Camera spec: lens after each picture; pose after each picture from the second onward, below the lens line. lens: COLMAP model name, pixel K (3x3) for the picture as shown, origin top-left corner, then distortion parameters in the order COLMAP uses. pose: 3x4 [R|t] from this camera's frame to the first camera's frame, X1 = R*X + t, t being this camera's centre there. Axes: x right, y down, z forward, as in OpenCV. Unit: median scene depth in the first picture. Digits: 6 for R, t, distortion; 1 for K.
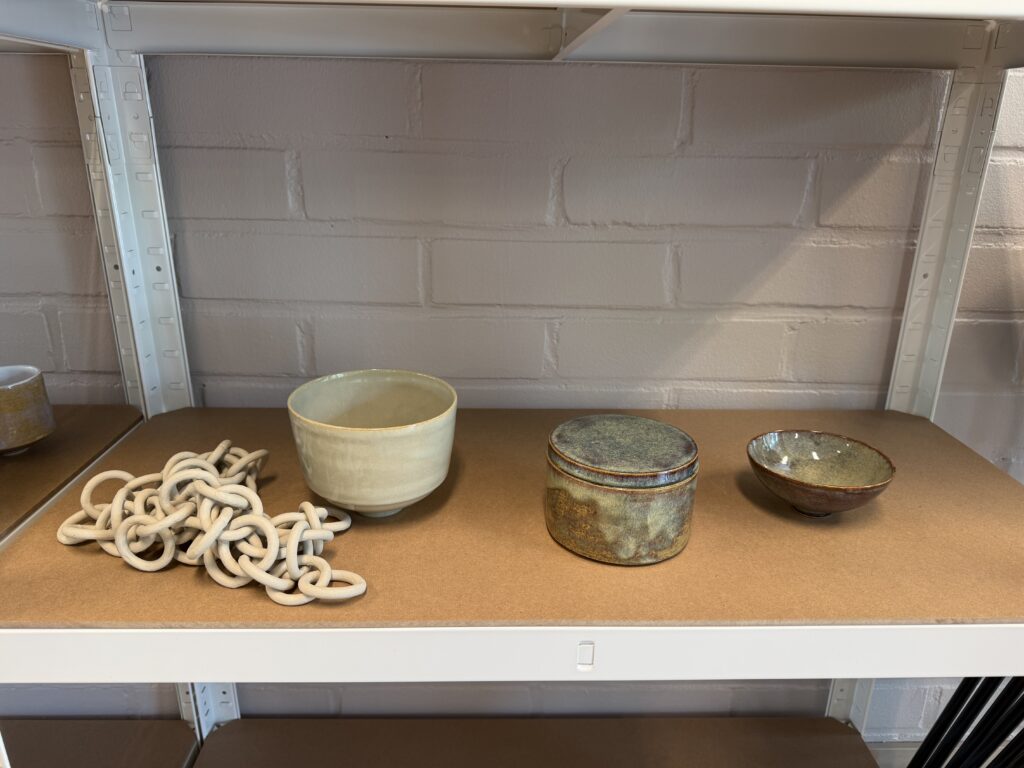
lens RADIAL K [[731.5, 0, 510.6], [0, 731.5, 382.4], [0, 0, 1]] dist [0.002334, -0.010477]
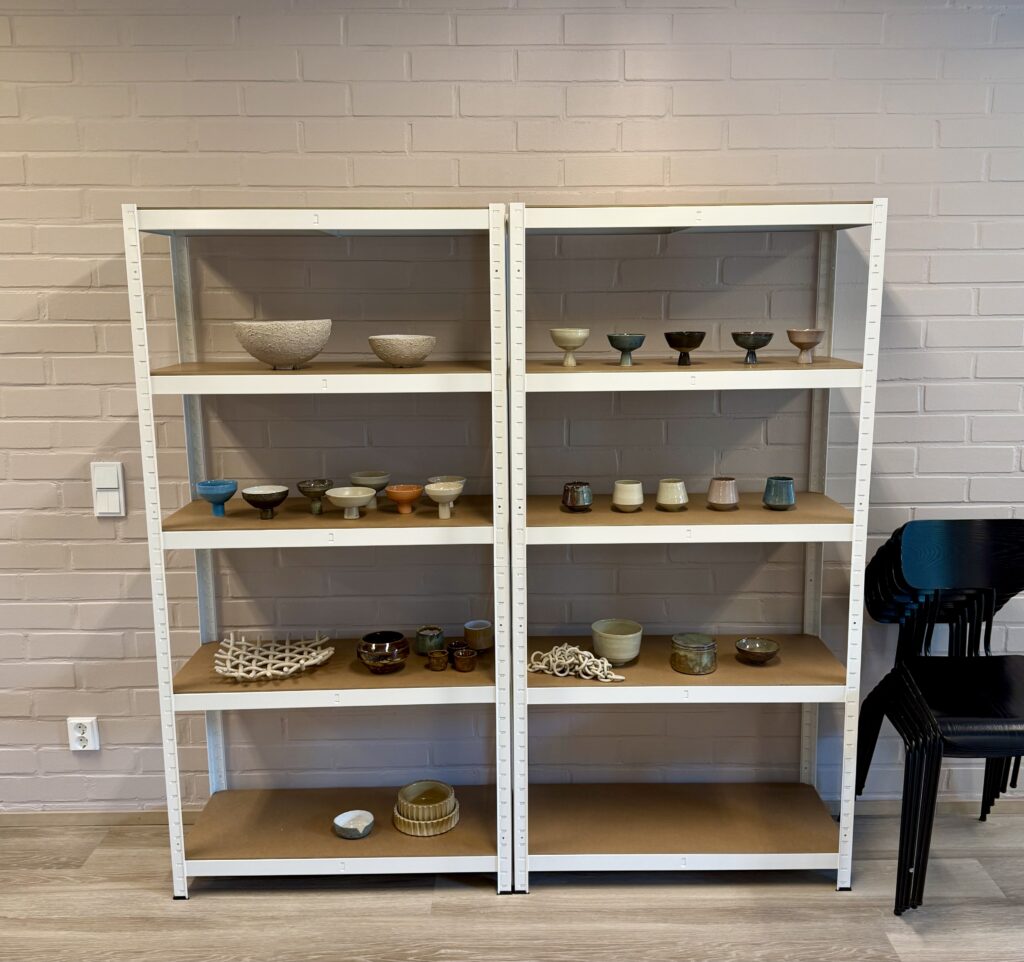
lens RADIAL K [[1082.0, 0, 514.4], [0, 1082.0, 475.1], [0, 0, 1]] dist [0.140698, 0.000000]
pose [[0.999449, -0.022420, -0.024474, -0.401140], [0.018215, 0.986908, -0.160250, 0.093303], [0.027746, 0.159716, 0.986773, -3.078378]]
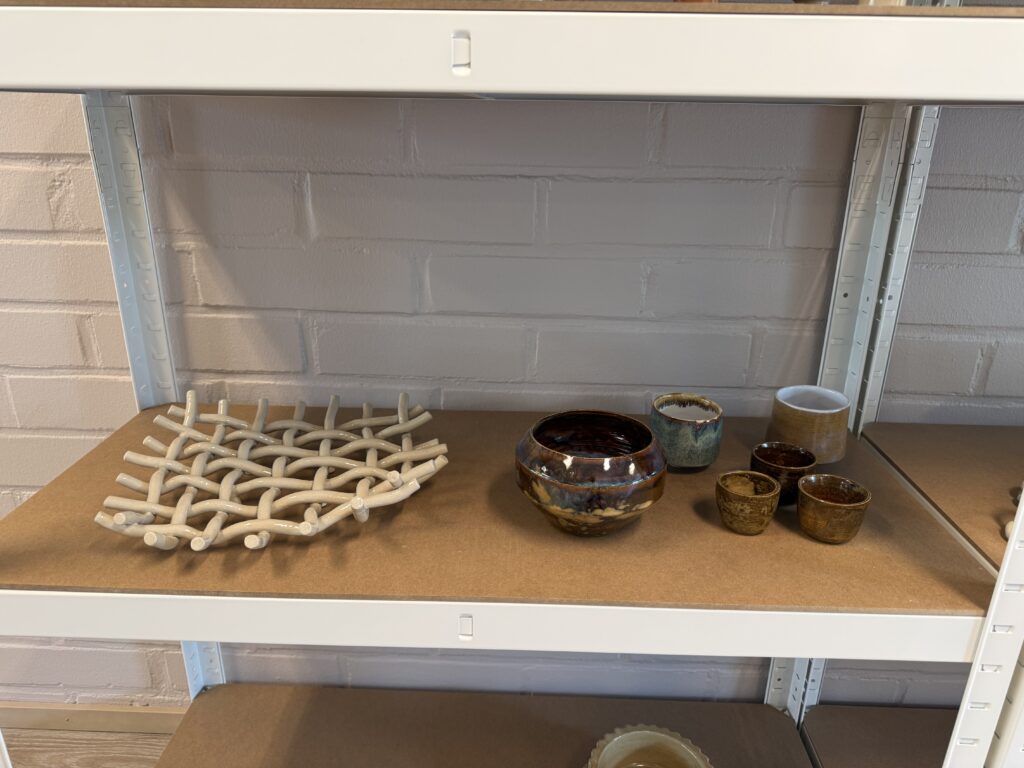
lens RADIAL K [[731.5, 0, 511.9], [0, 731.5, 381.9], [0, 0, 1]] dist [0.002334, -0.010477]
pose [[0.998797, 0.019254, -0.045105, -1.024203], [-0.018530, 0.999694, 0.016403, -0.037289], [0.045407, -0.015548, 0.998848, -0.128080]]
